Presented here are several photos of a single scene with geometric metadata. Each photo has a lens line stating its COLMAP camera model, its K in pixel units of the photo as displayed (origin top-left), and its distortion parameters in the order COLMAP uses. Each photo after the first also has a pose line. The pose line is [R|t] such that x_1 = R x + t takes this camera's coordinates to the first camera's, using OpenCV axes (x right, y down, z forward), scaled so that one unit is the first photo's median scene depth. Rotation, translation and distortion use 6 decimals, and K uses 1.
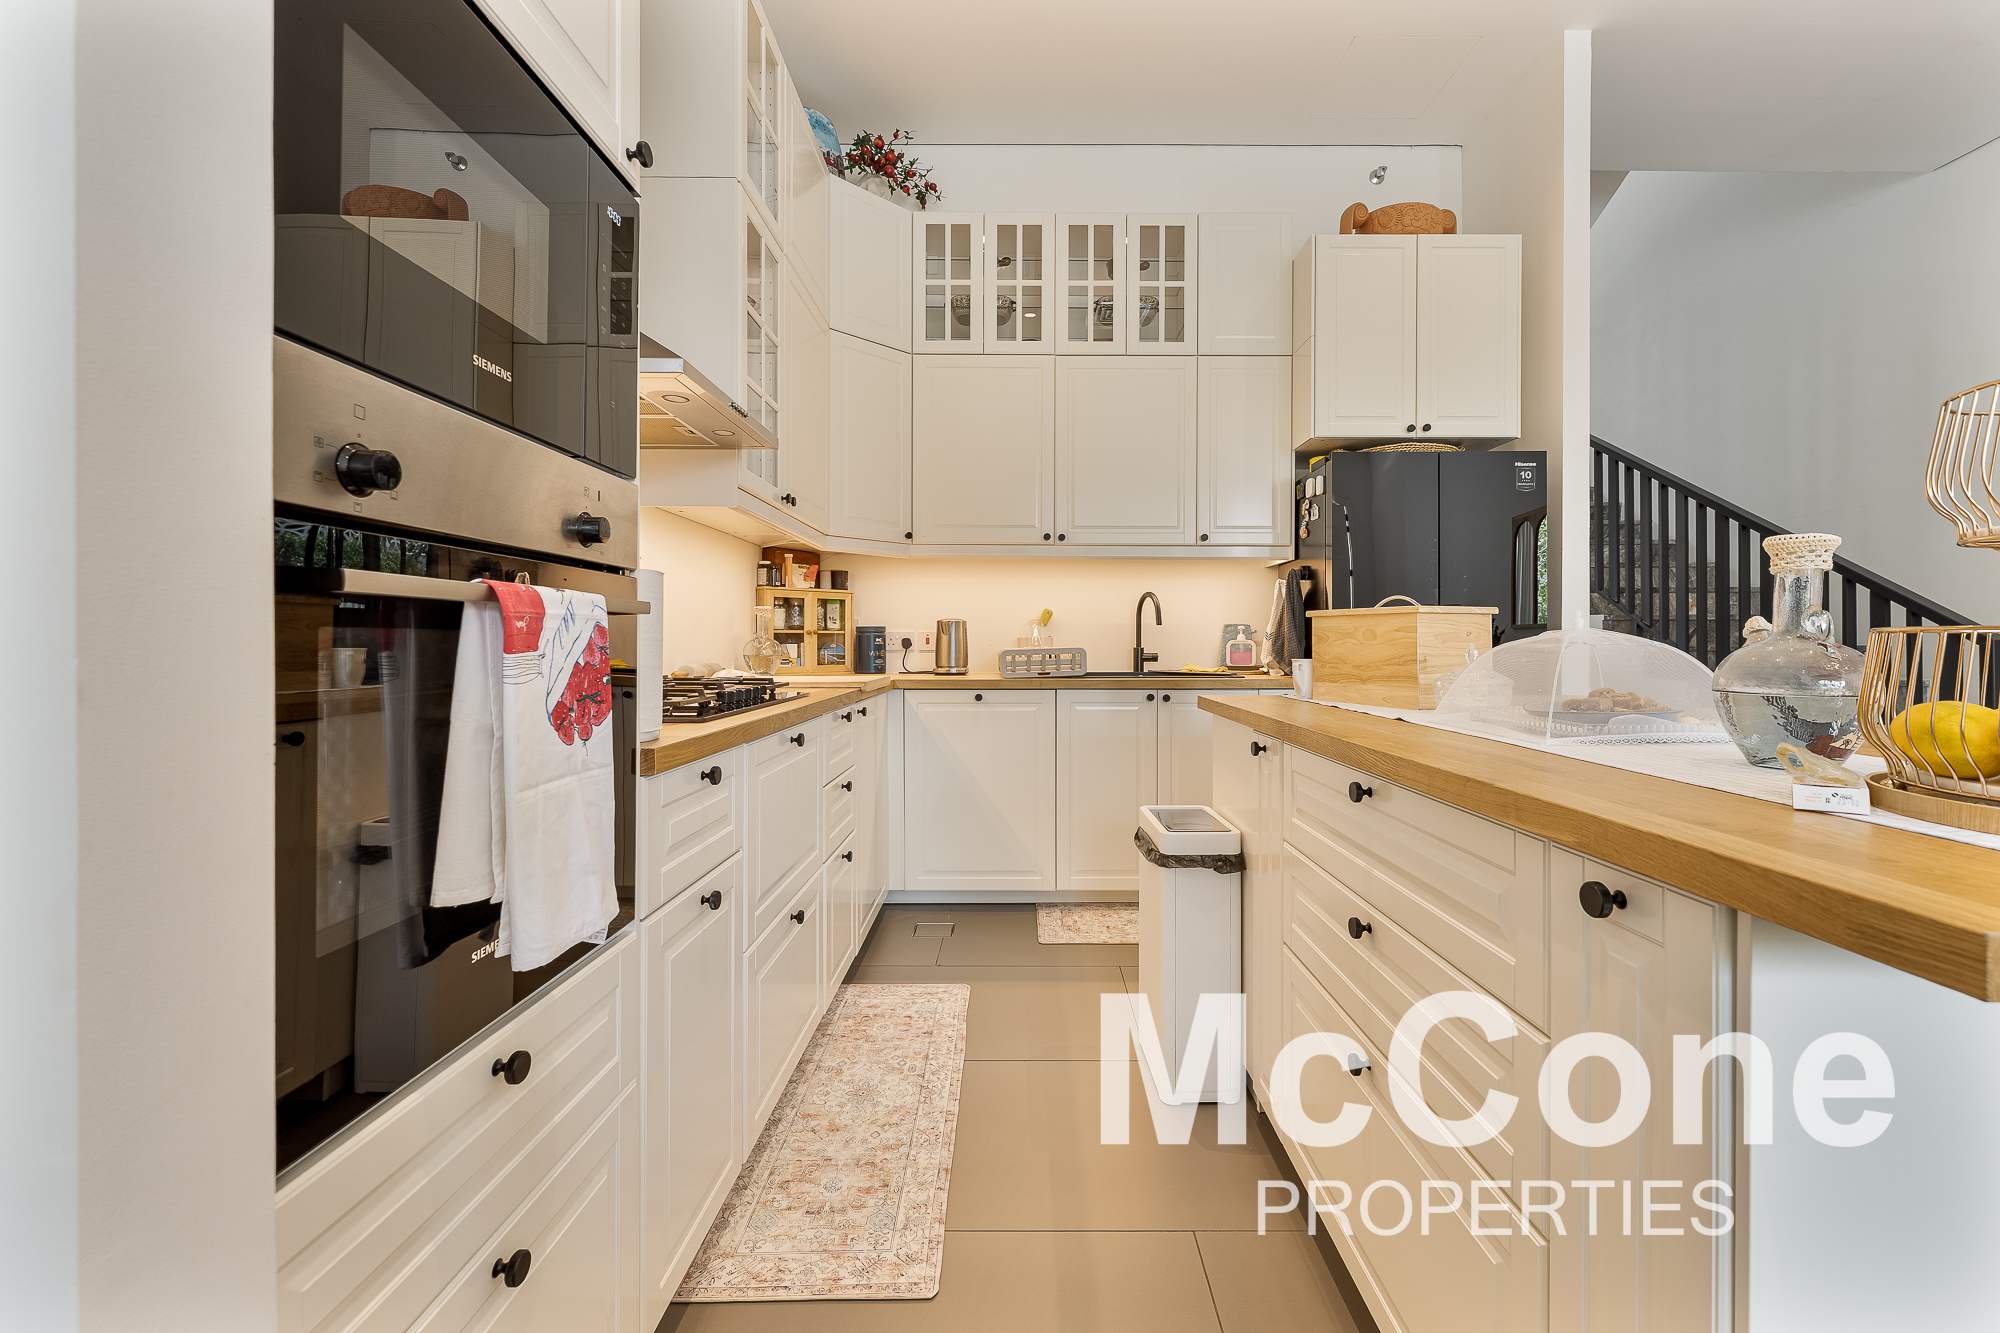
lens RADIAL K [[813.1, 0, 1032.0], [0, 813.1, 645.3], [0, 0, 1]] dist [0.001557, -0.000221]
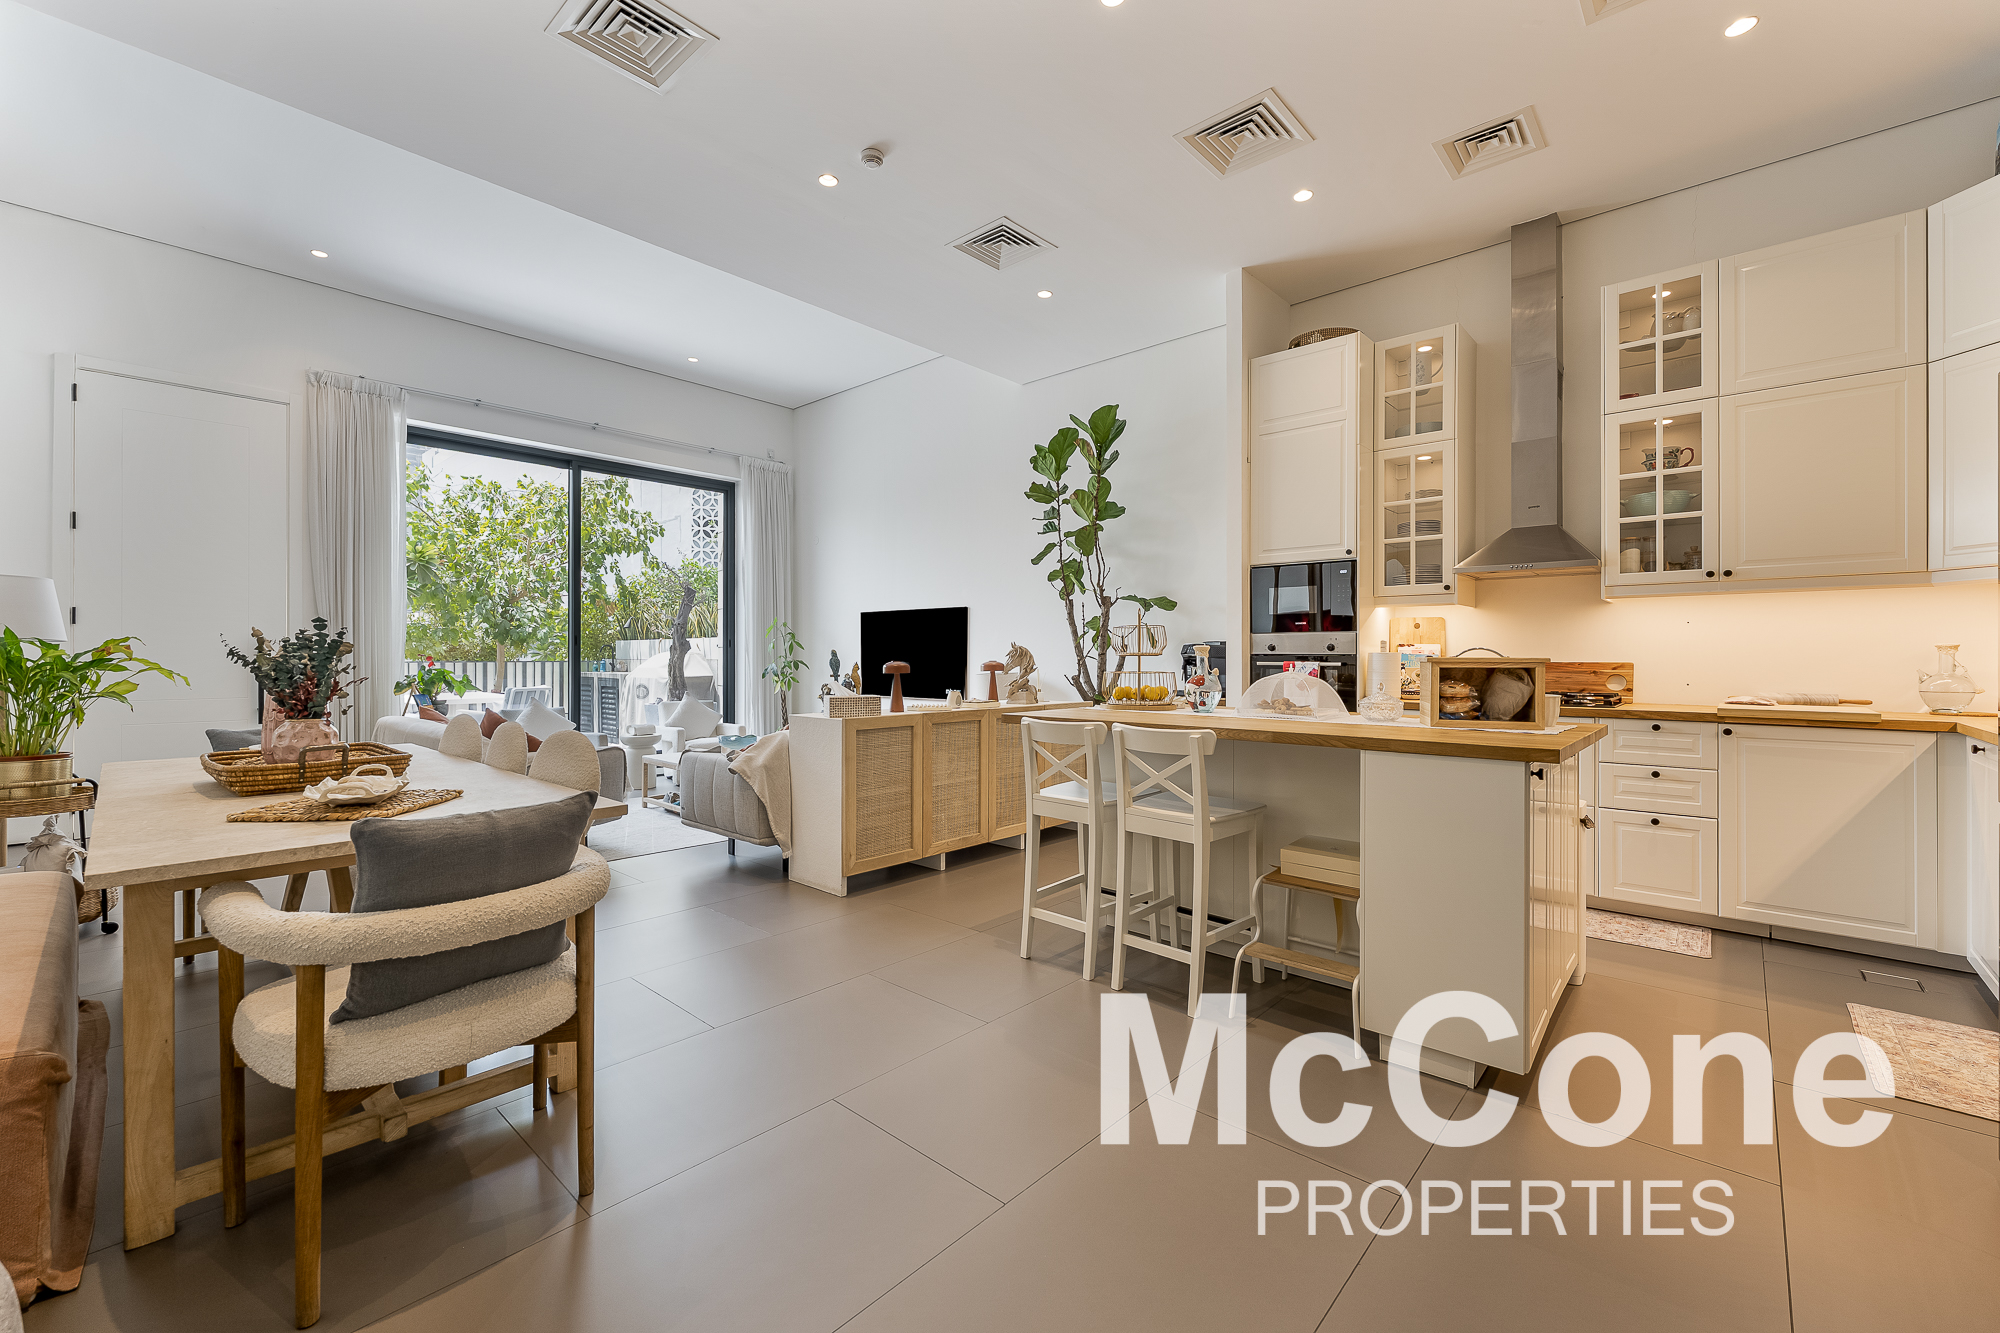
lens RADIAL K [[813.1, 0, 995.3], [0, 813.1, 654.6], [0, 0, 1]] dist [0.001557, -0.000221]
pose [[-0.683146, -0.008895, -0.730228, 1.145630], [-0.009145, 0.999952, -0.003625, -0.019138], [0.730225, 0.004202, -0.683194, 0.770885]]
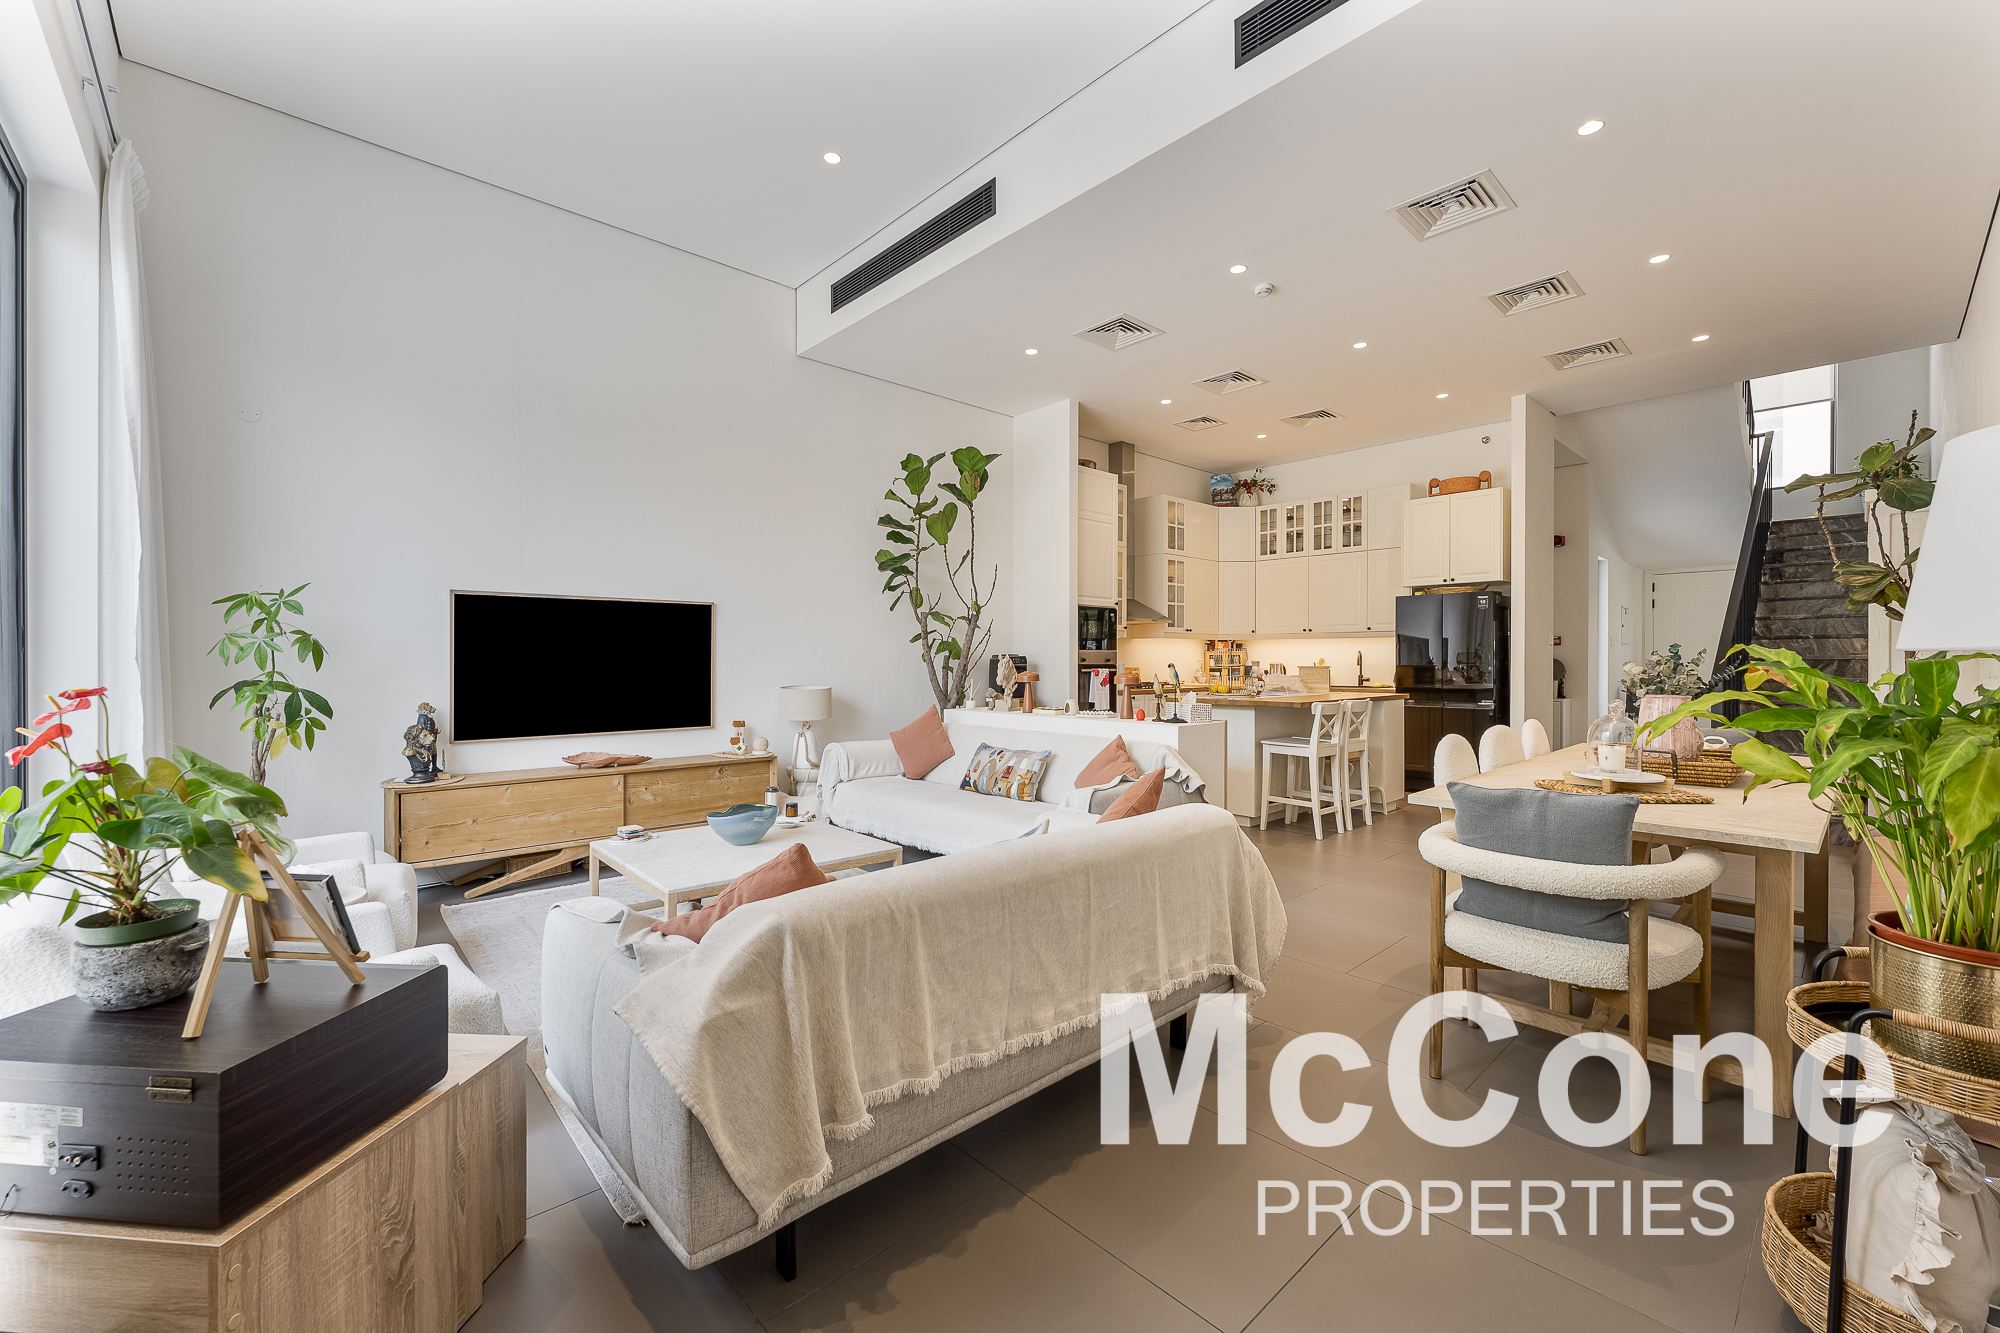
lens RADIAL K [[813.1, 0, 998.1], [0, 813.1, 660.9], [0, 0, 1]] dist [0.001557, -0.000221]
pose [[0.671505, -0.001653, -0.740998, 1.220856], [-0.000798, 0.999995, -0.002953, -0.031635], [0.741000, 0.002575, 0.671500, -1.348540]]
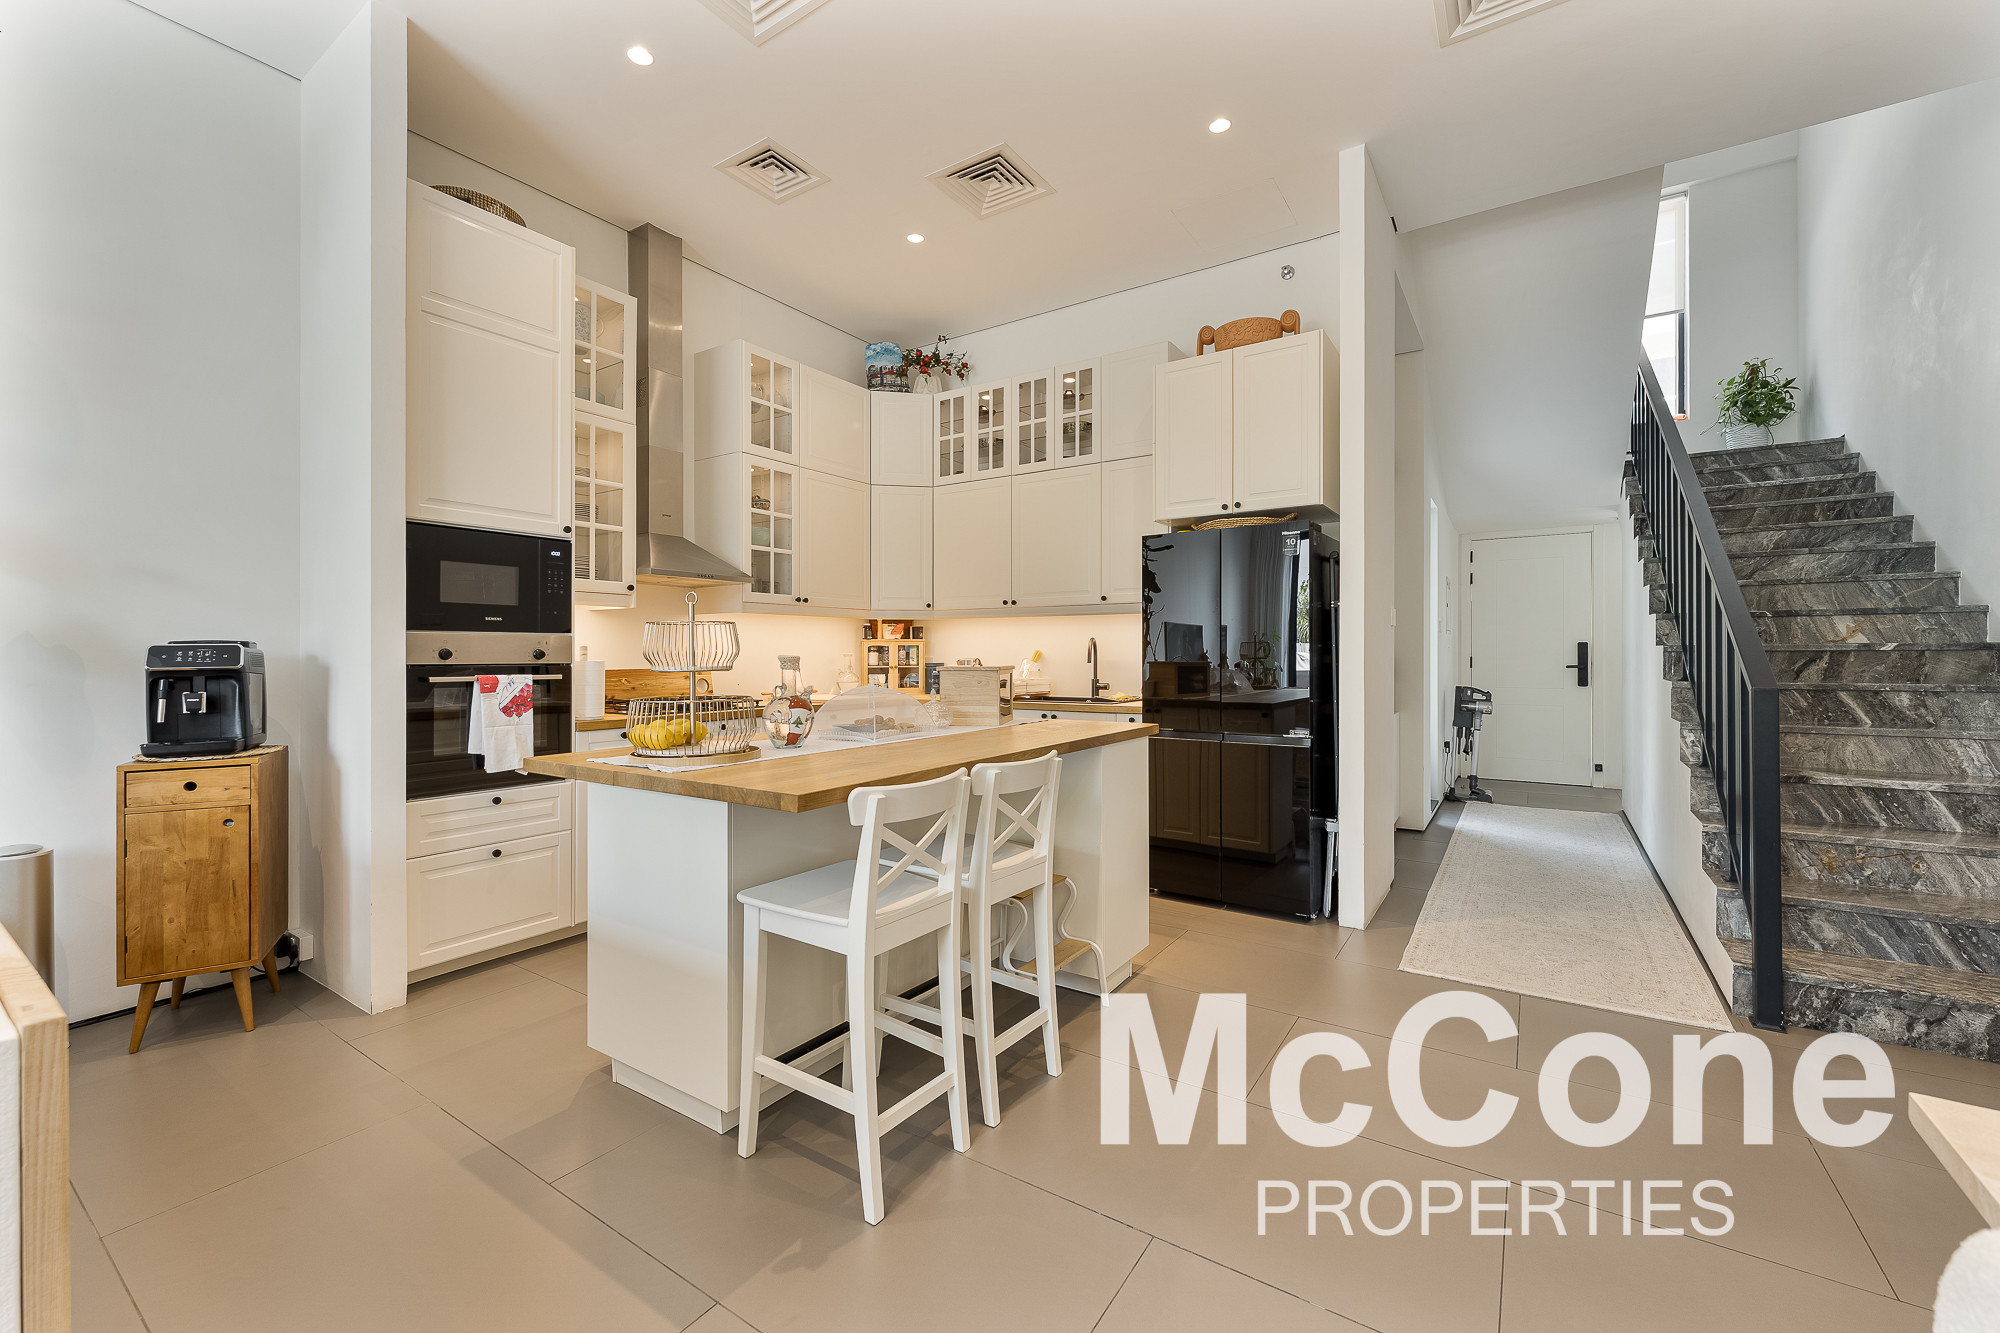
lens RADIAL K [[813.1, 0, 1005.0], [0, 813.1, 652.3], [0, 0, 1]] dist [0.001557, -0.000221]
pose [[0.830146, -0.004988, -0.557523, 0.818417], [0.001895, 0.999979, -0.006125, -0.035816], [0.557543, 0.004028, 0.830139, -0.199278]]
